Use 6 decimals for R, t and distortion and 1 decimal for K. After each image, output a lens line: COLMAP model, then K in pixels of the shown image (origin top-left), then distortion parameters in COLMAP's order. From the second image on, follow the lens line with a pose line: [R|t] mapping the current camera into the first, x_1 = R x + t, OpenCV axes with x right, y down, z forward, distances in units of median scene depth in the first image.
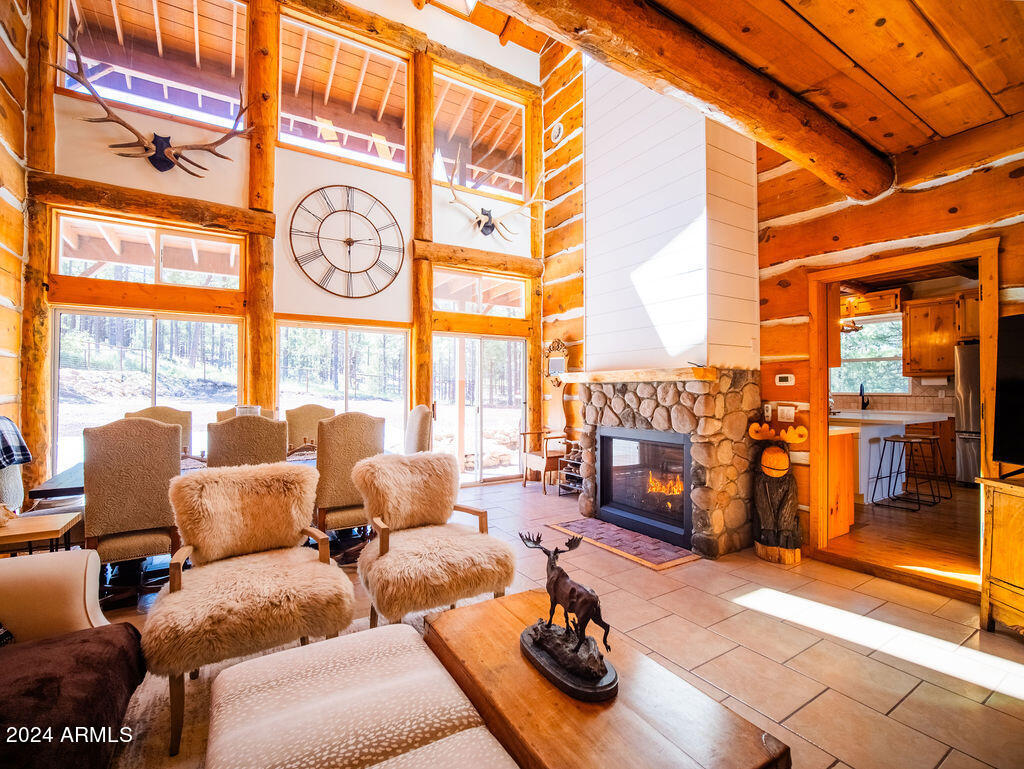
lens RADIAL K [[466.0, 0, 509.5], [0, 466.0, 385.1], [0, 0, 1]] dist [-0.015347, -0.000950]
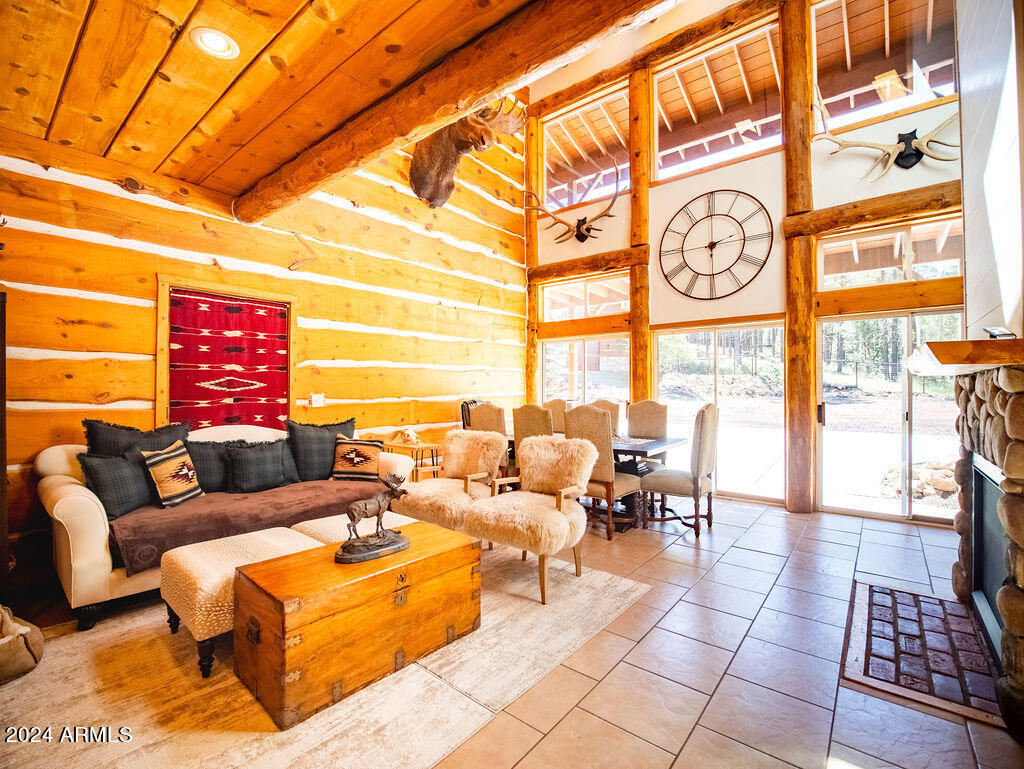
lens RADIAL K [[452.4, 0, 515.2], [0, 452.4, 387.0], [0, 0, 1]] dist [-0.017694, -0.000219]
pose [[0.332768, -0.007745, -0.942977, 0.502196], [0.009318, 0.999944, -0.004925, 0.008864], [0.942963, -0.007148, 0.332822, 0.277541]]
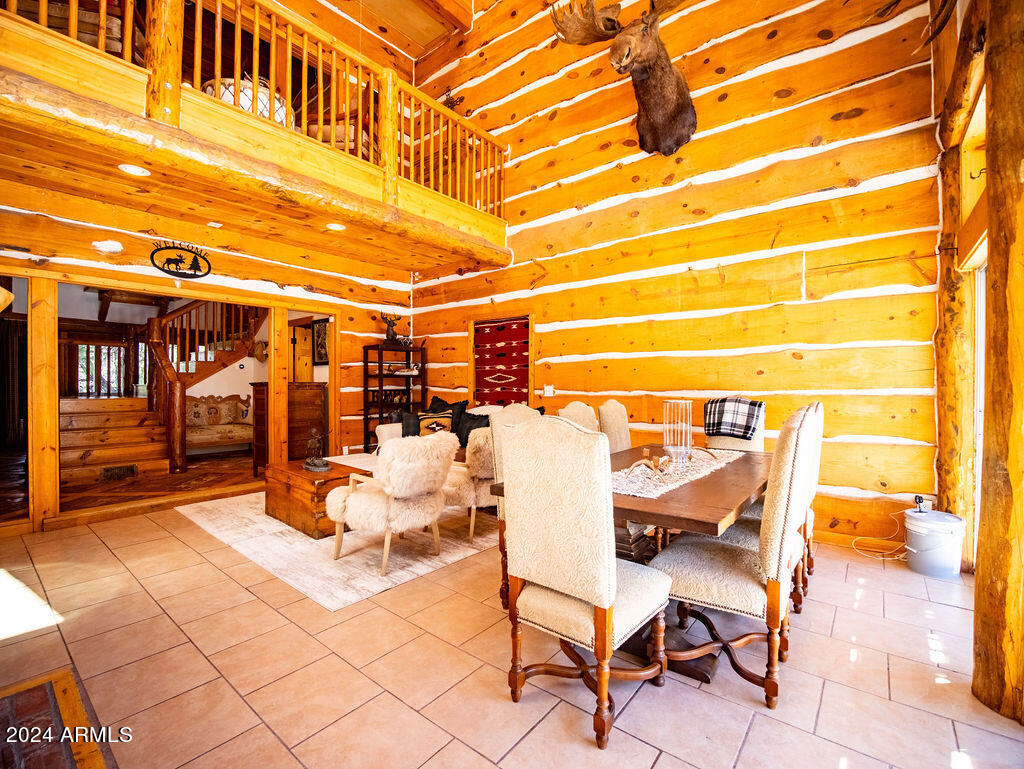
lens RADIAL K [[456.7, 0, 508.3], [0, 456.7, 385.6], [0, 0, 1]] dist [-0.020007, 0.000132]
pose [[-0.943950, -0.001509, -0.330084, -0.028646], [-0.001338, 0.999999, -0.000743, 0.015451], [0.330085, -0.000260, -0.943951, 1.213287]]
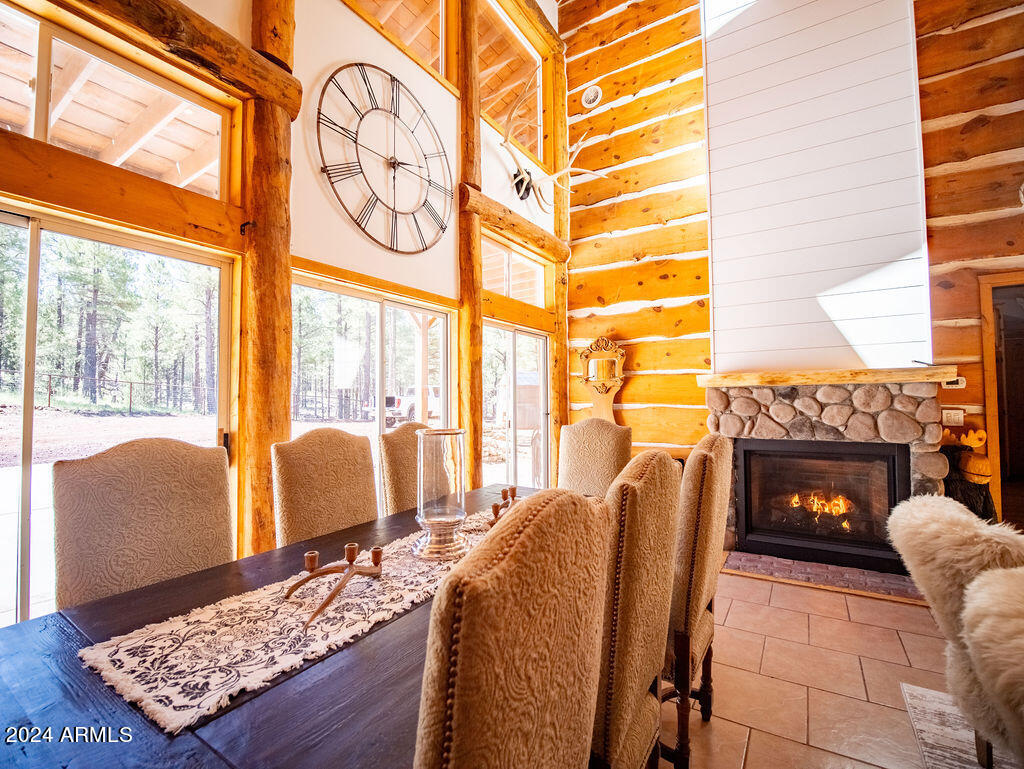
lens RADIAL K [[456.7, 0, 508.3], [0, 456.7, 385.6], [0, 0, 1]] dist [-0.020007, 0.000132]
pose [[0.905969, 0.005613, 0.423307, -0.512724], [0.005004, 0.999700, -0.023964, 0.009871], [-0.423315, 0.023829, 0.905669, 0.426344]]
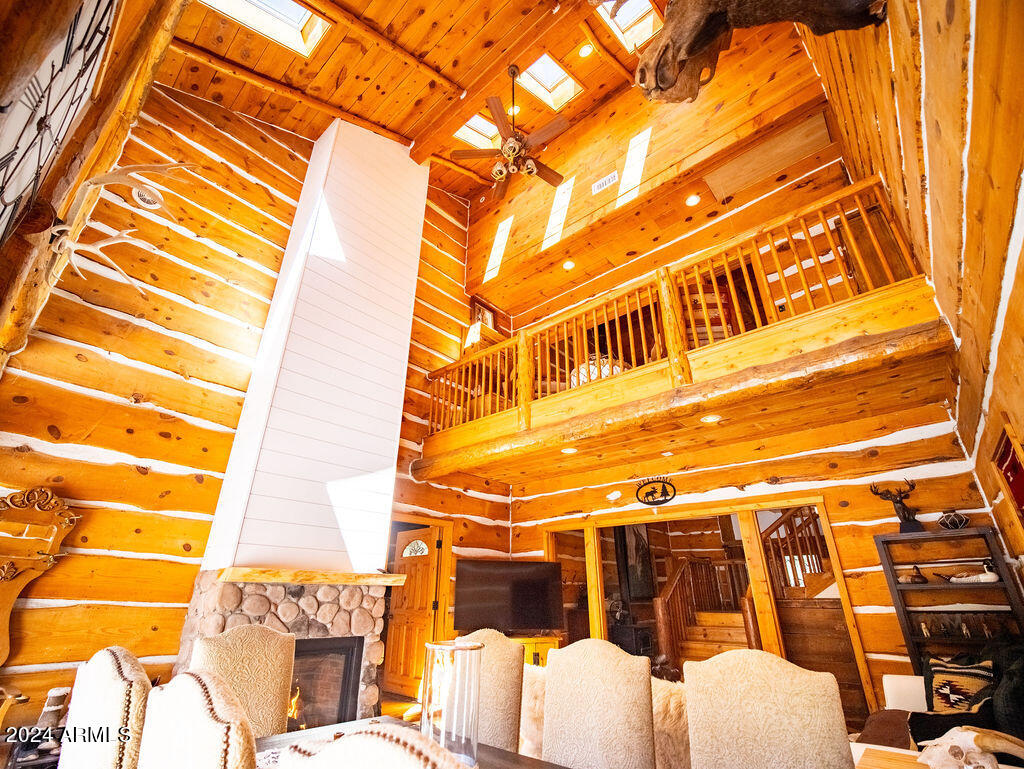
lens RADIAL K [[456.7, 0, 508.3], [0, 456.7, 385.6], [0, 0, 1]] dist [-0.020007, 0.000132]
pose [[-0.292451, 0.396486, 0.870213, -0.728826], [-0.014249, 0.908090, -0.418532, 0.006172], [-0.956174, -0.134800, -0.259922, 0.805796]]
